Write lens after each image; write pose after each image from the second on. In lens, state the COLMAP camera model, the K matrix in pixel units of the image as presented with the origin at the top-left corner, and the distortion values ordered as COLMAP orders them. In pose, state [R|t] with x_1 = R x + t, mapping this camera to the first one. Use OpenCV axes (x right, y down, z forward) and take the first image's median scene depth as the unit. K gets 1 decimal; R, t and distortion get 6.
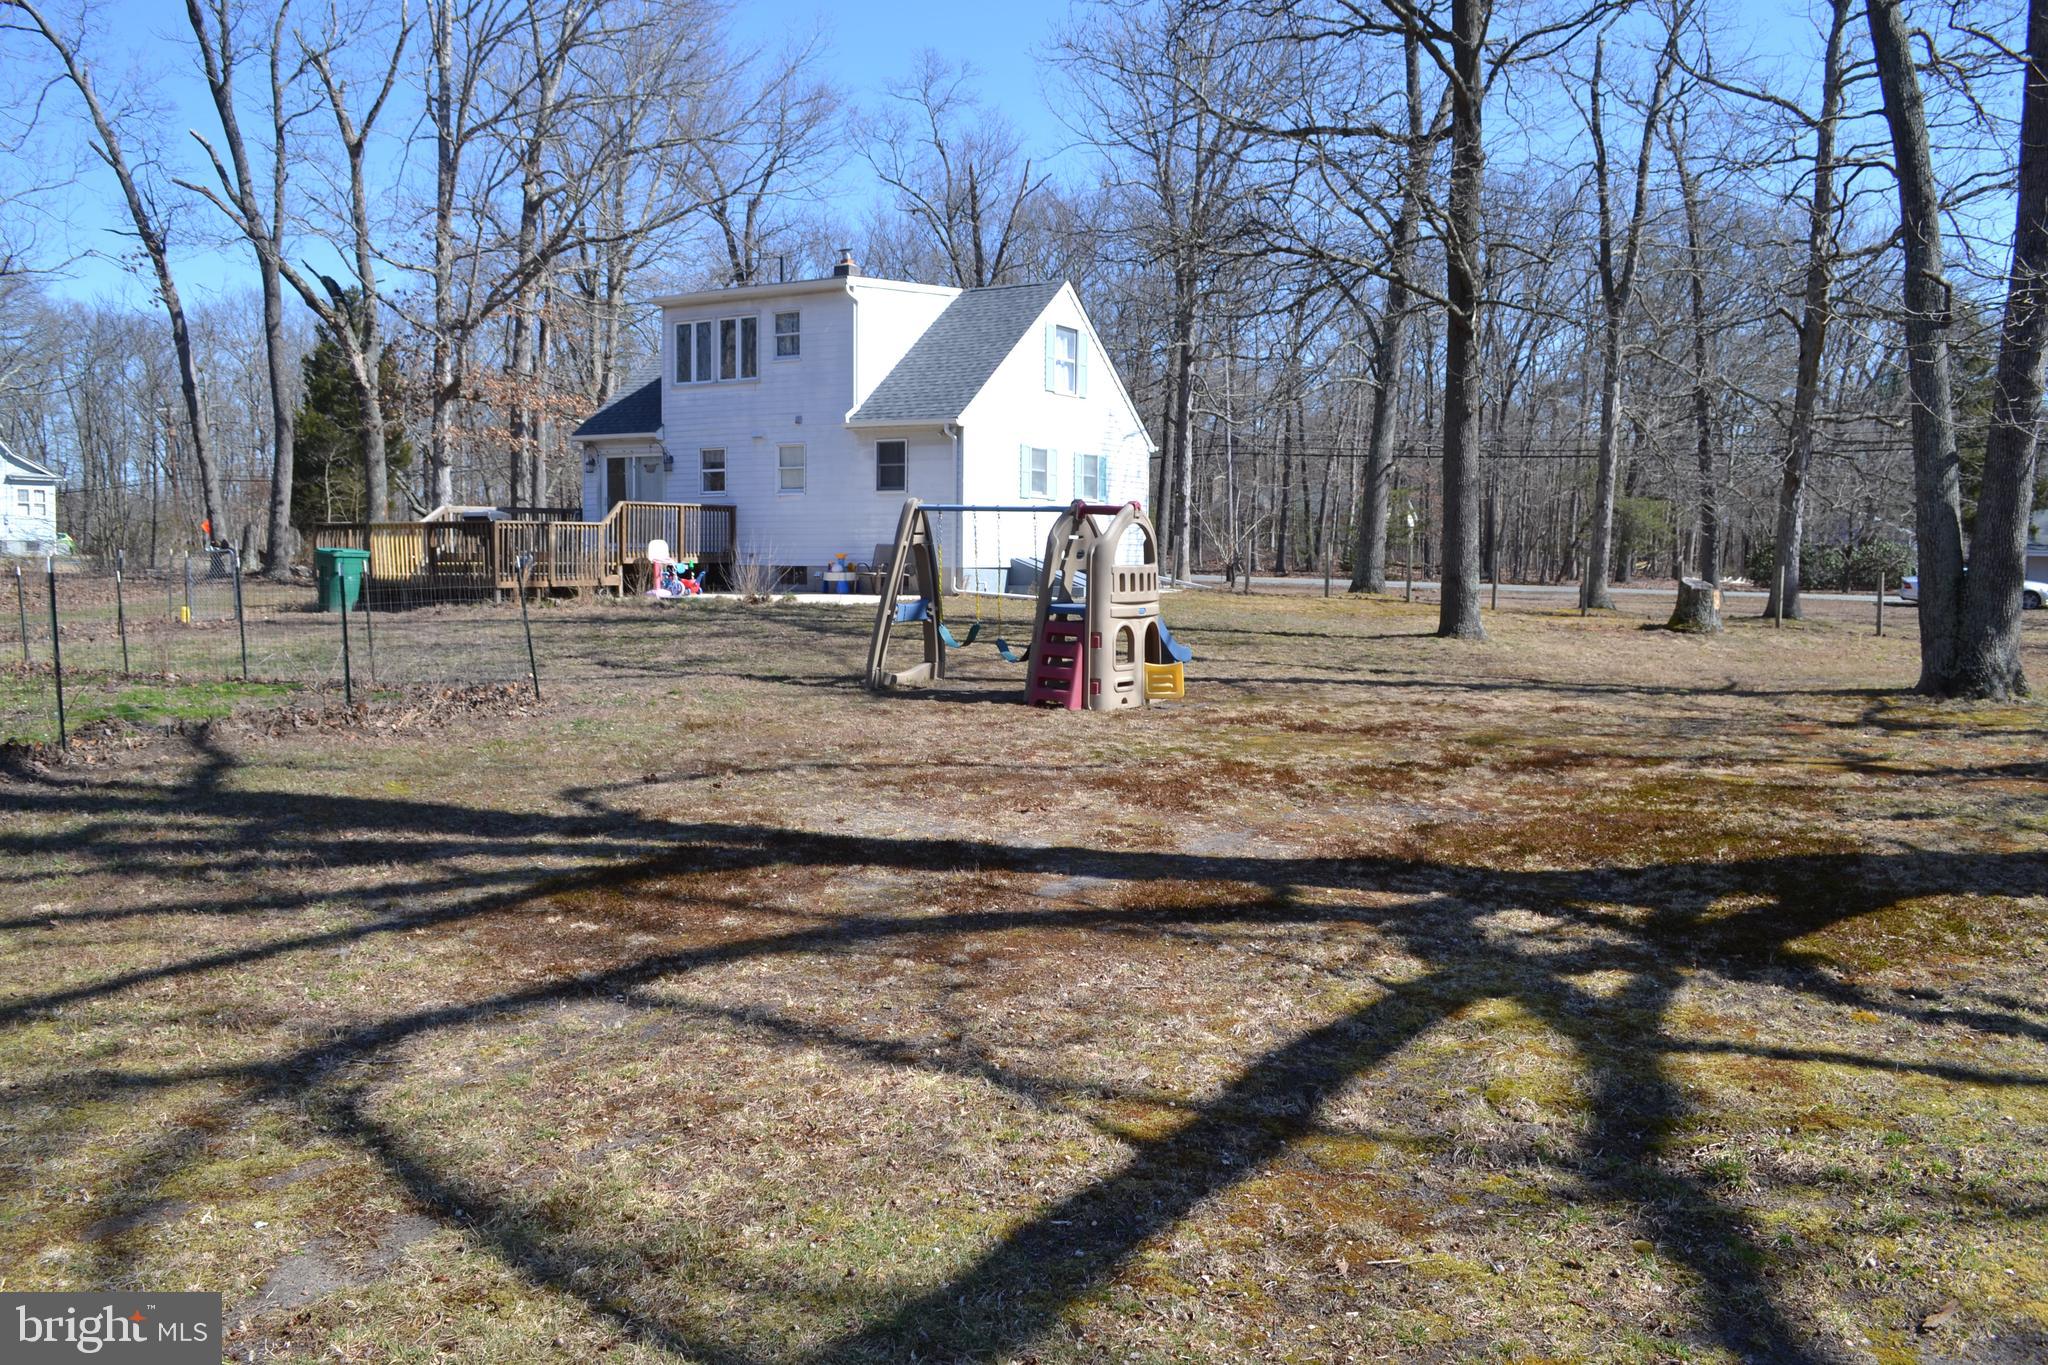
lens RADIAL K [[1640.4, 0, 1004.7], [0, 1640.4, 686.5], [0, 0, 1]] dist [-0.088142, 0.019109]
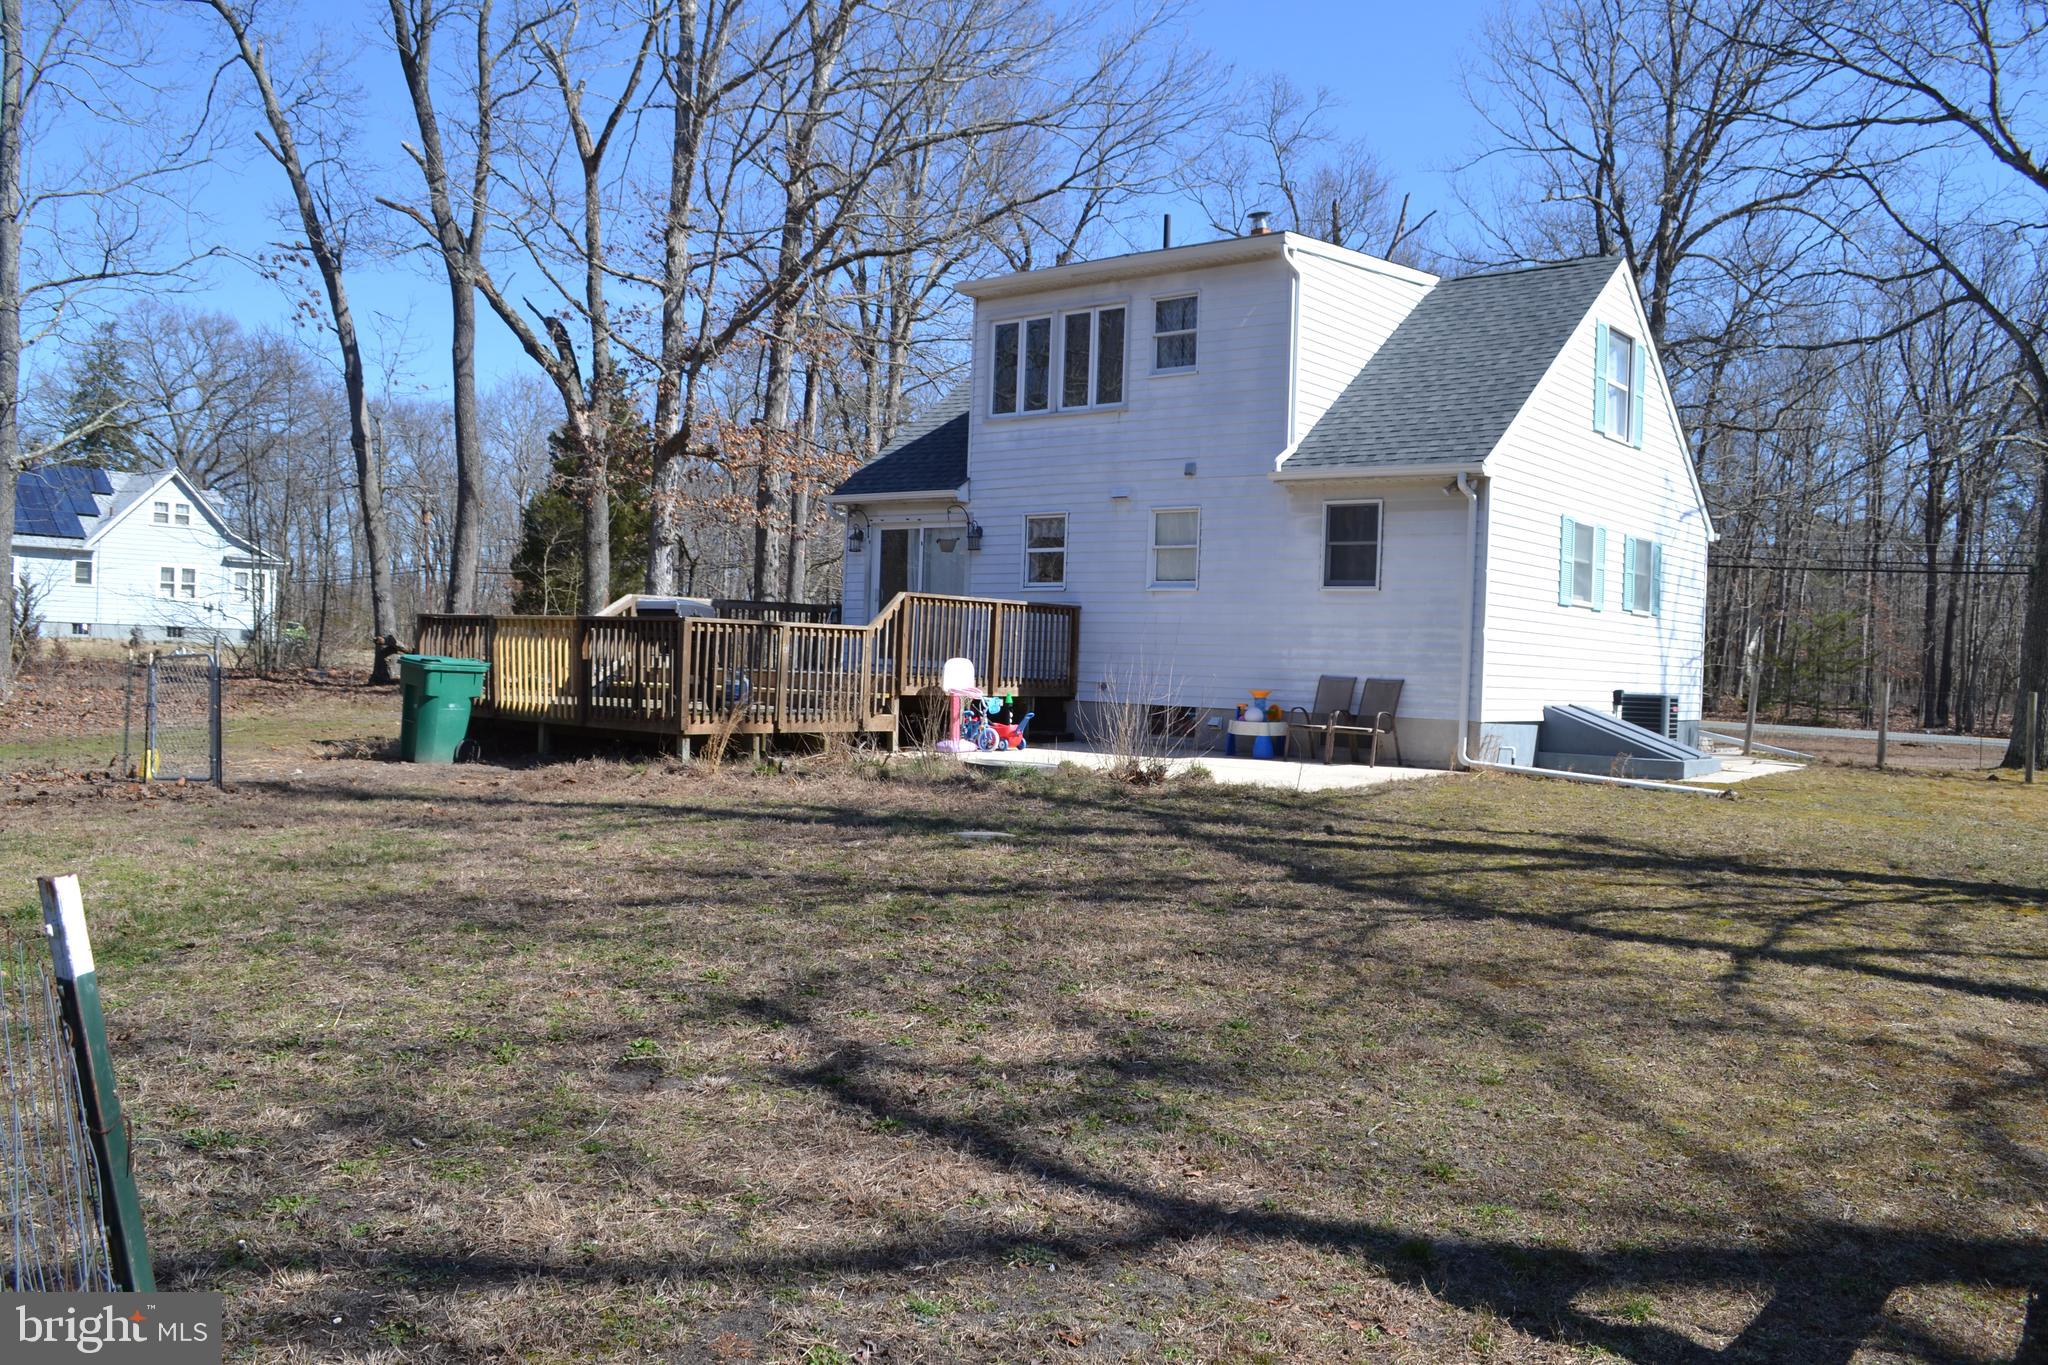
lens RADIAL K [[1640.4, 0, 1017.8], [0, 1640.4, 693.5], [0, 0, 1]] dist [-0.088142, 0.019109]
pose [[0.987967, 0.030507, -0.151623, -0.091409], [-0.040414, 0.997214, -0.062693, -0.036665], [0.149288, 0.068067, 0.986448, 0.376835]]
